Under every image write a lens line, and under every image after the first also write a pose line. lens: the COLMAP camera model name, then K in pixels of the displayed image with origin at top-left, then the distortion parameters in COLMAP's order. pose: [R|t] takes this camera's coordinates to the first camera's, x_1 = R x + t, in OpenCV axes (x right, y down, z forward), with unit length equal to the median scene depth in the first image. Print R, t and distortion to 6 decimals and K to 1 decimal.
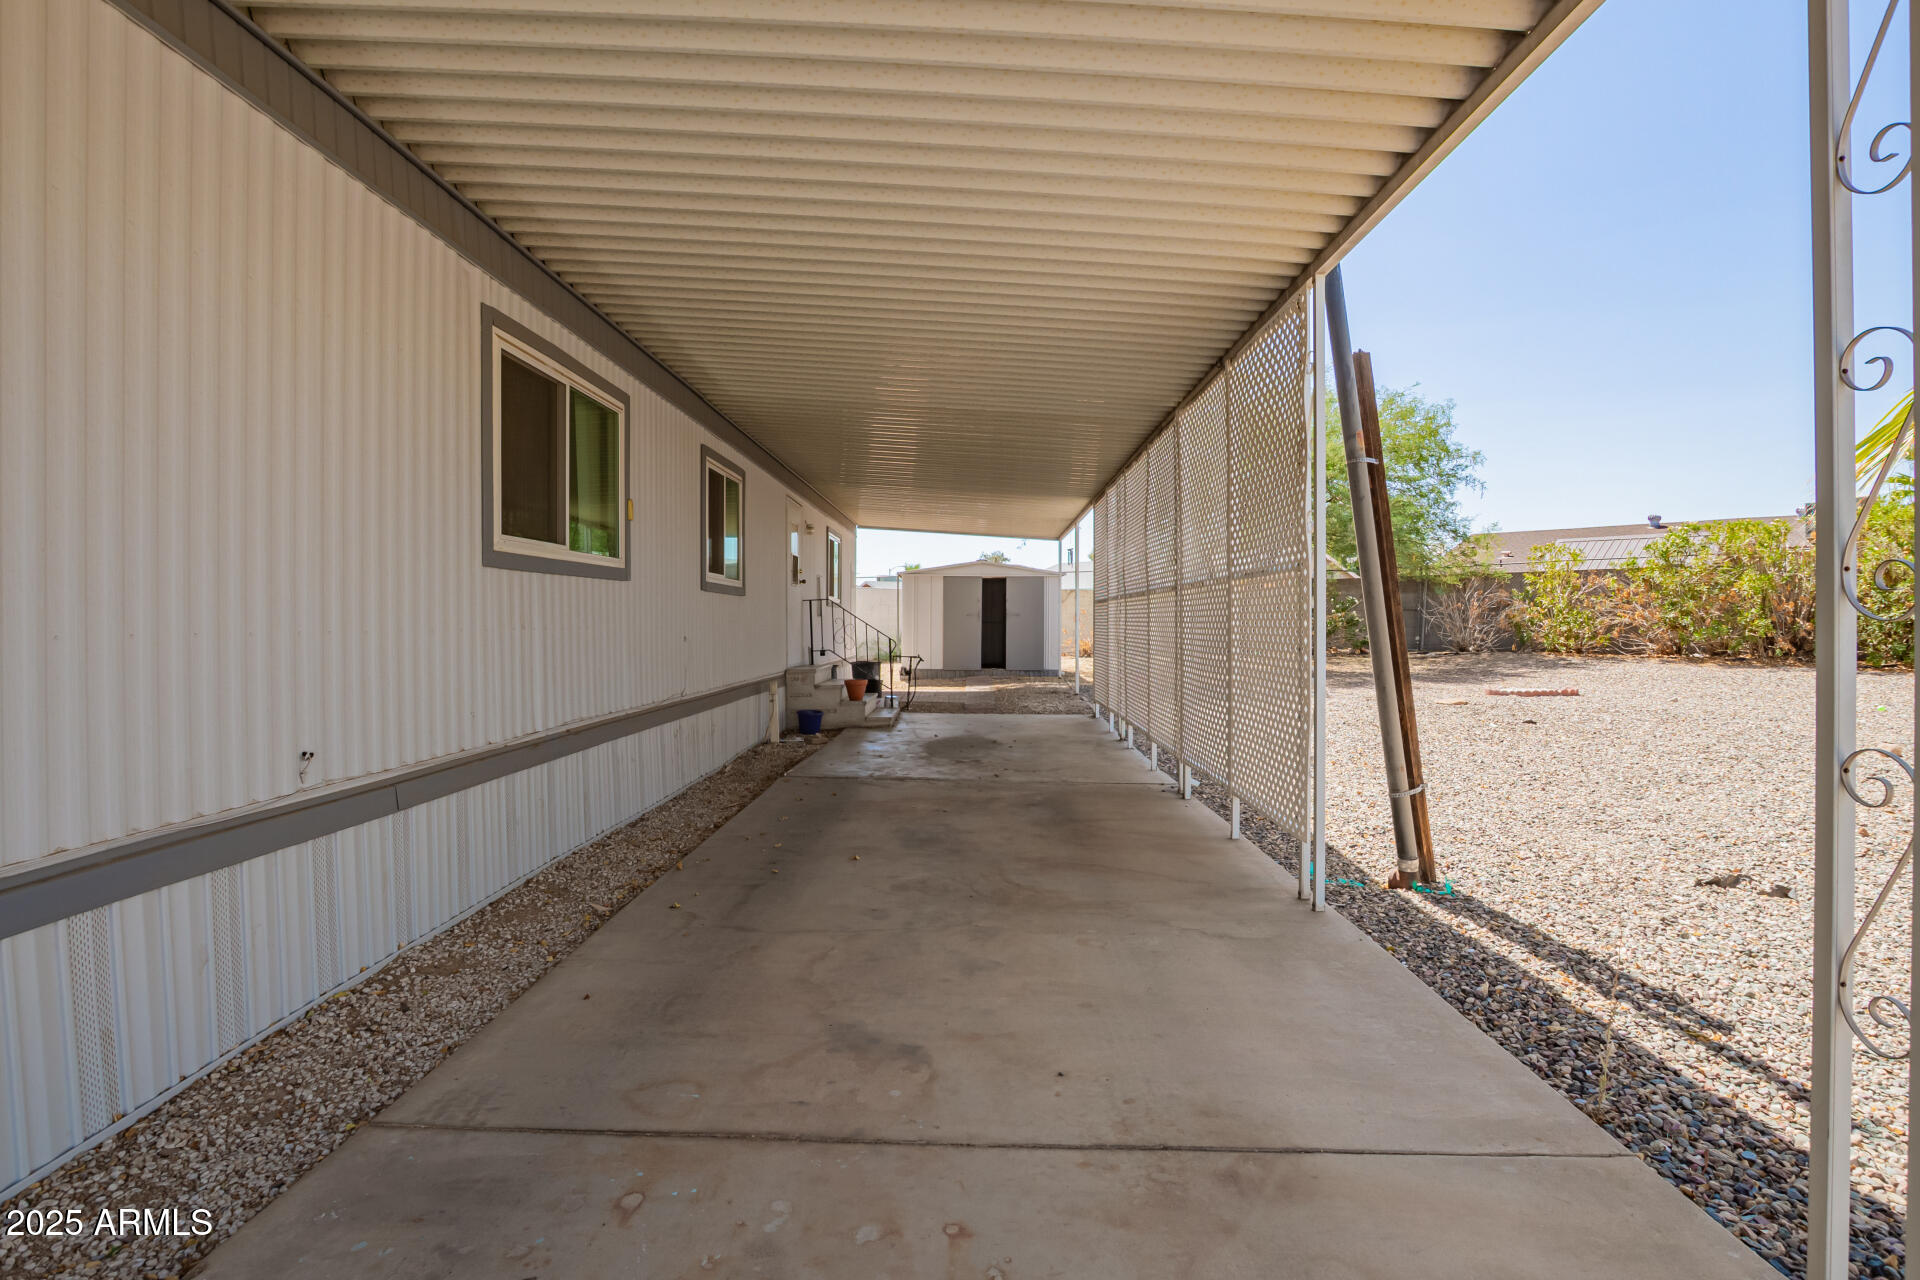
lens RADIAL K [[891.6, 0, 955.5], [0, 891.6, 631.7], [0, 0, 1]] dist [0.006665, -0.004483]
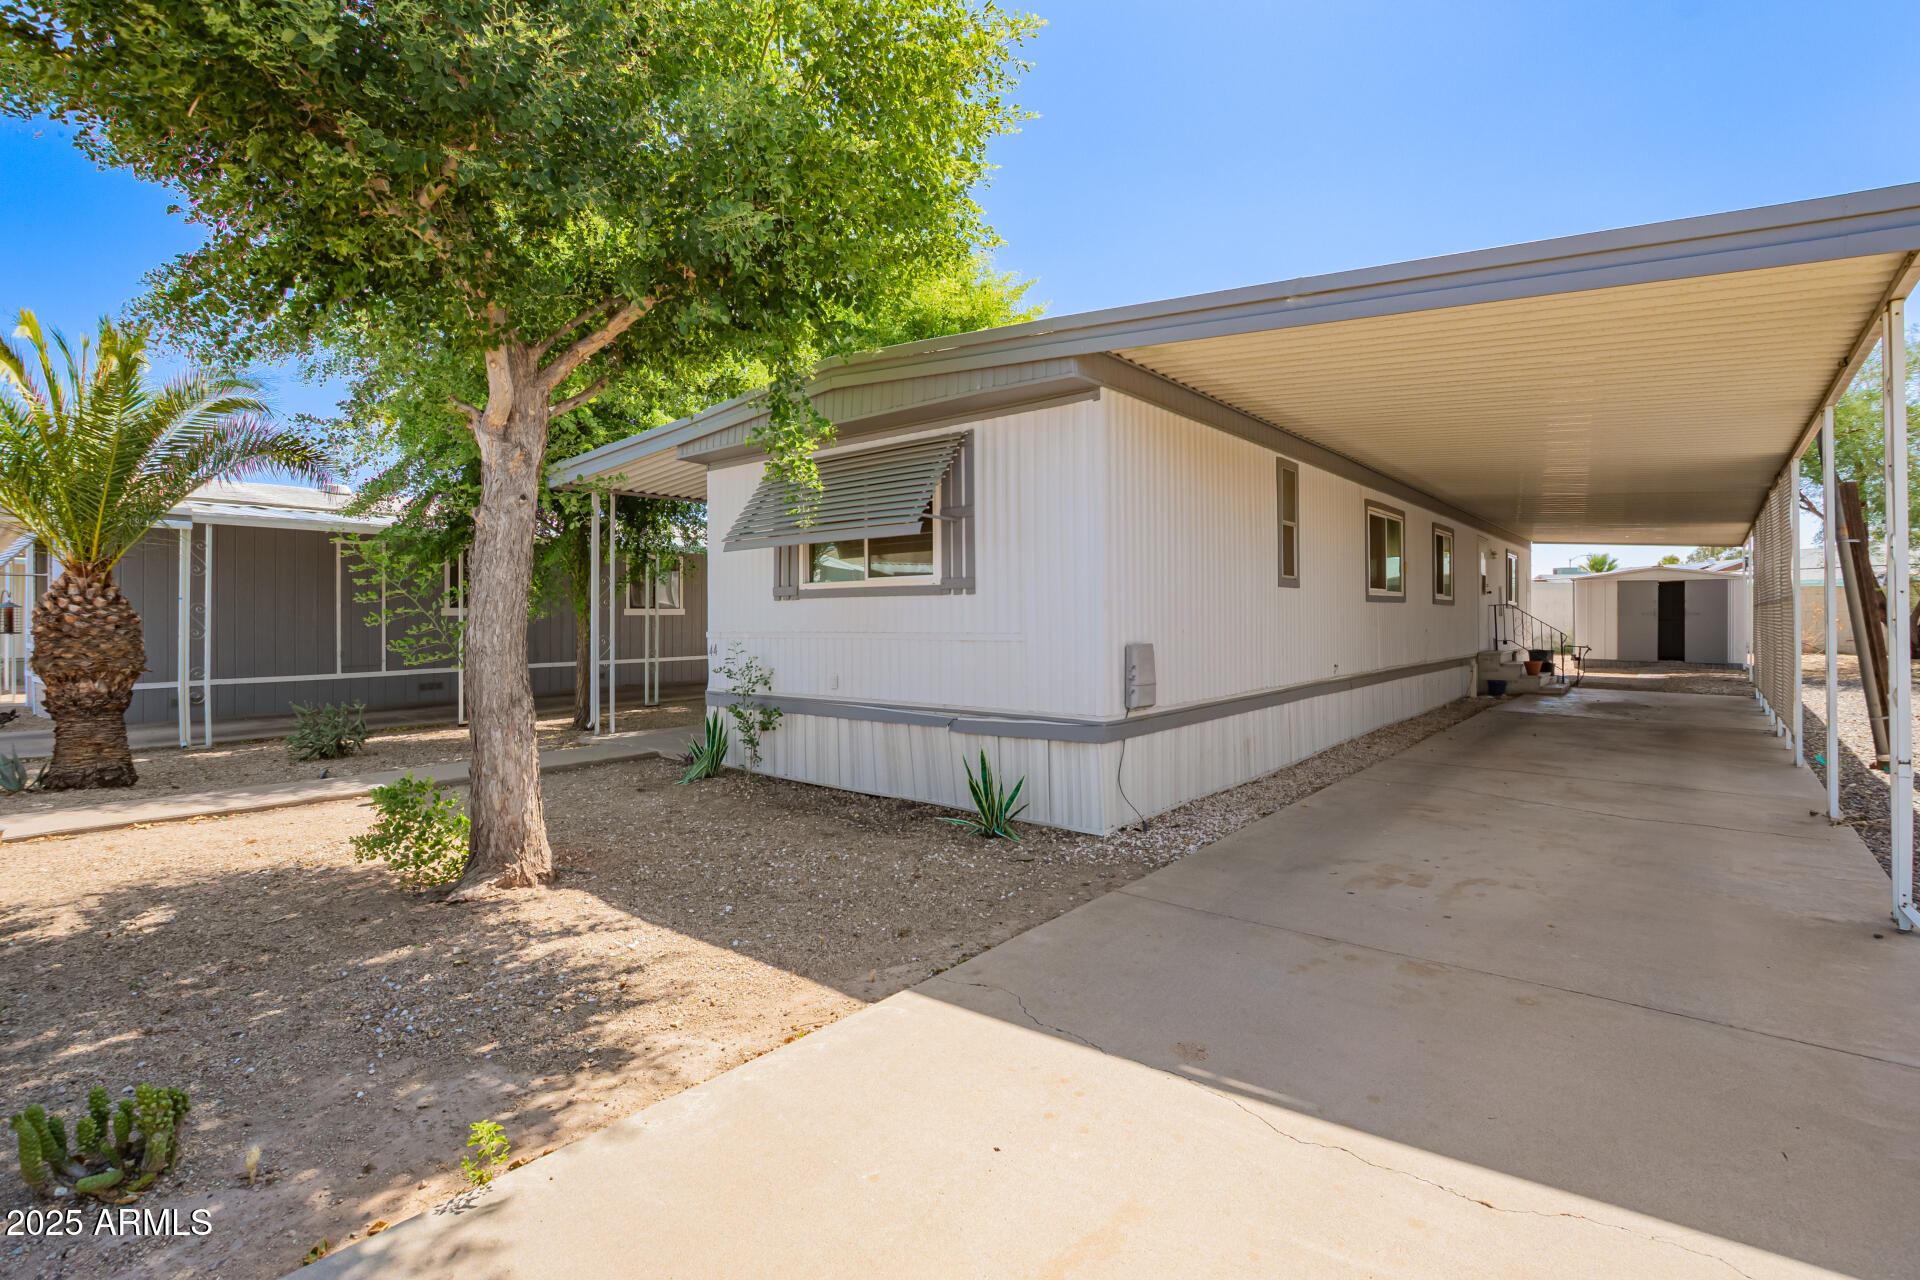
lens RADIAL K [[869.3, 0, 1001.1], [0, 869.3, 598.9], [0, 0, 1]] dist [0.002040, 0.000028]
pose [[0.793054, -0.009027, -0.609085, 0.052784], [-0.008764, 0.999618, -0.026227, -0.001746], [0.609089, 0.026137, 0.792671, -0.527616]]
